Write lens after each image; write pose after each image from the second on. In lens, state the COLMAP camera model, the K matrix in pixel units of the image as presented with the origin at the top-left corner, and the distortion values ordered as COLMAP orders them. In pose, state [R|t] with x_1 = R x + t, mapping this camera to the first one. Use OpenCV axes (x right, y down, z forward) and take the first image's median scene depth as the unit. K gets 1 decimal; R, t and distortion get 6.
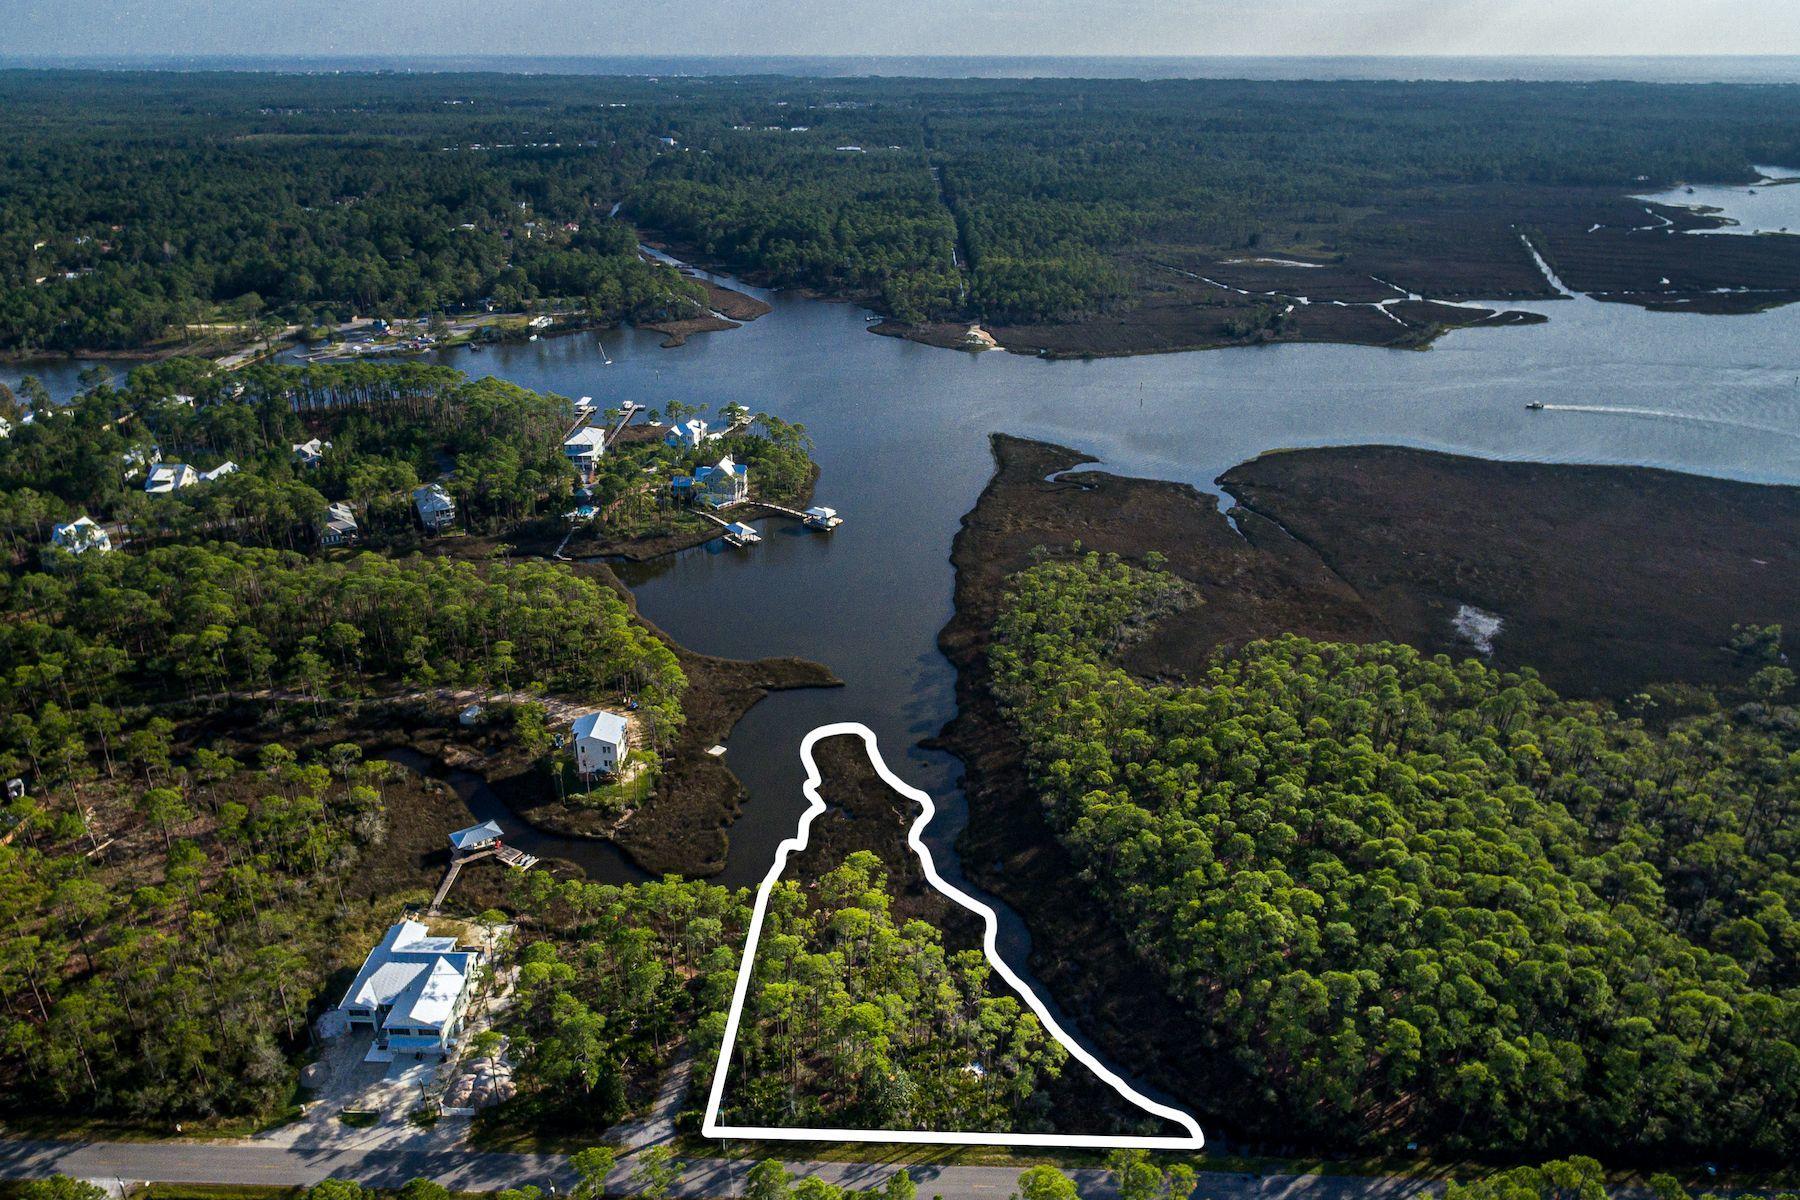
lens RADIAL K [[1338.7, 0, 826.3], [0, 1338.7, 604.6], [0, 0, 1]] dist [0.006268, 0.004090]
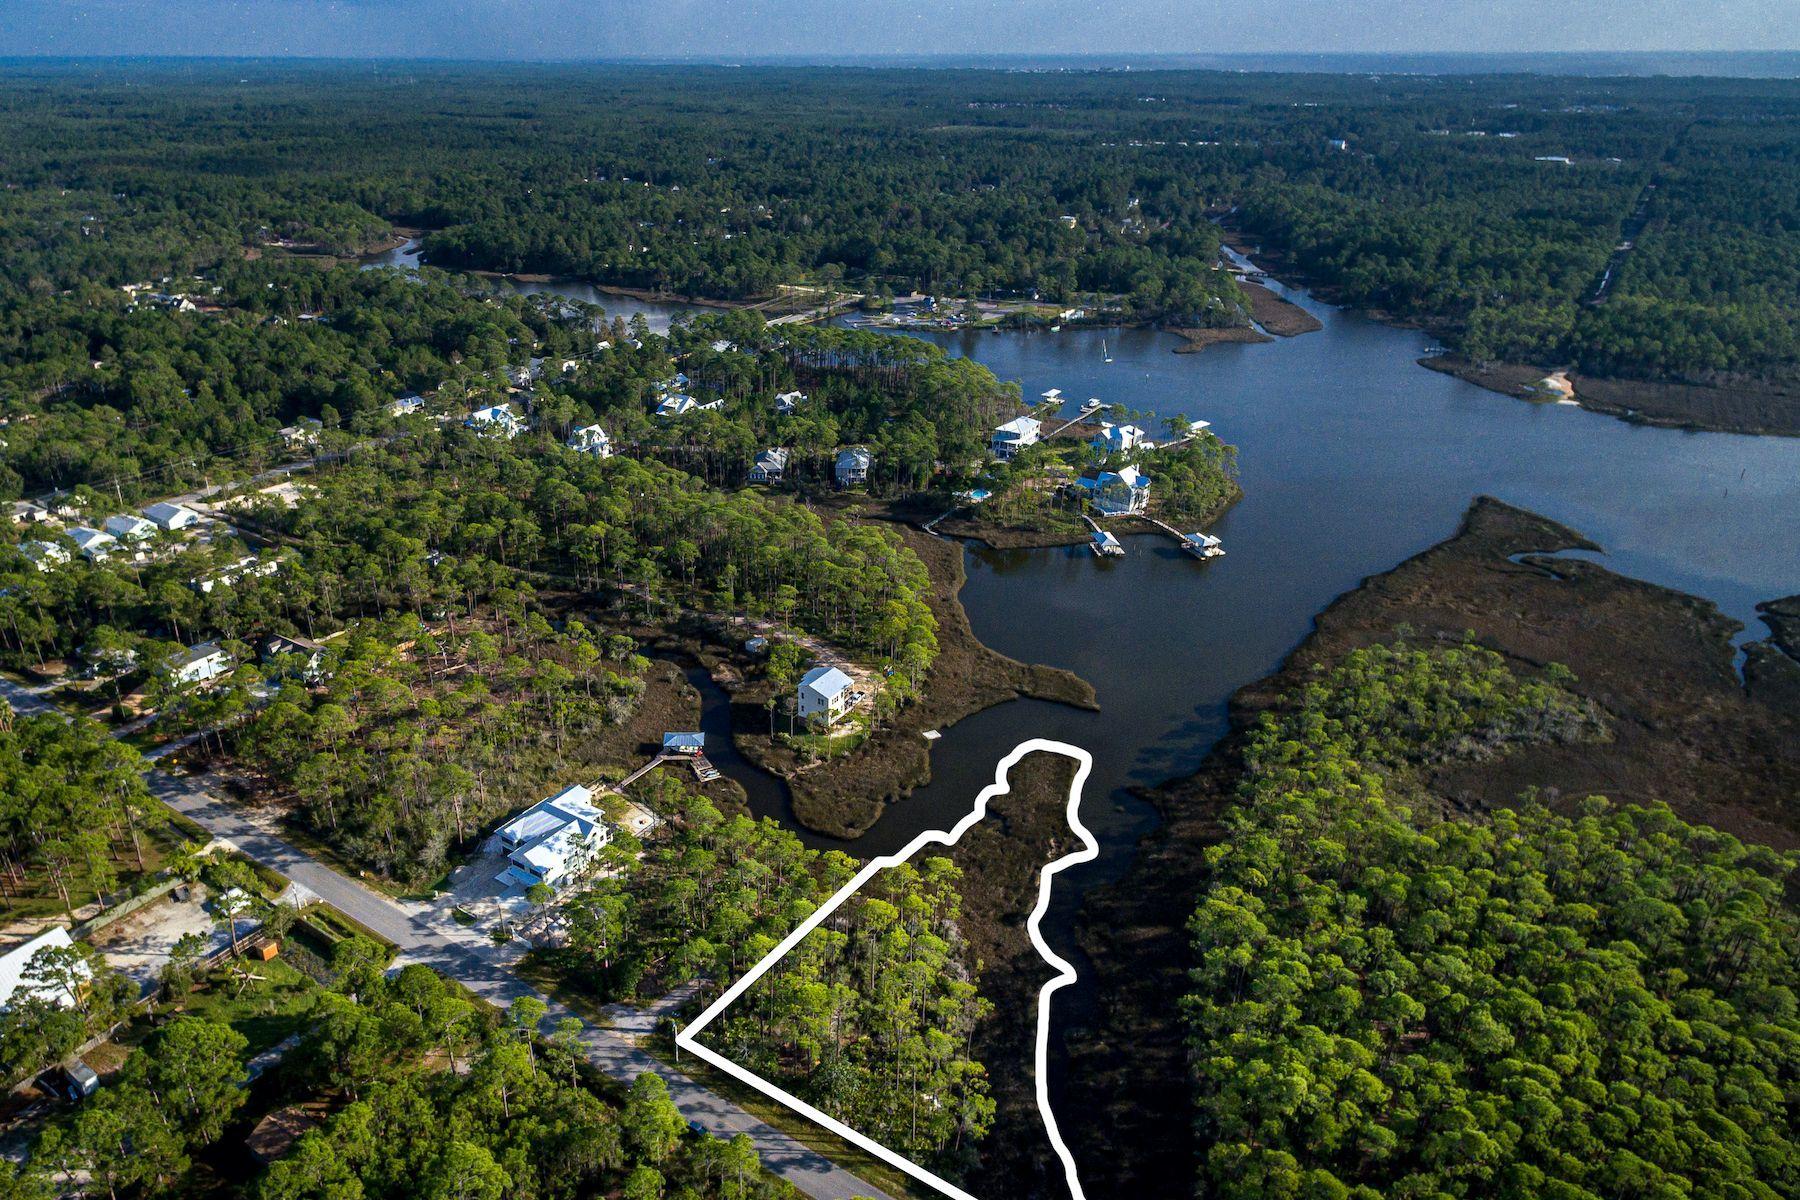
lens RADIAL K [[1328.9, 0, 812.1], [0, 1328.9, 596.9], [0, 0, 1]] dist [0.002677, -0.000528]
pose [[0.809473, 0.219146, -0.544728, 0.328770], [-0.219205, 0.973452, 0.065881, -0.035307], [0.544704, 0.066078, 0.836021, 0.083791]]
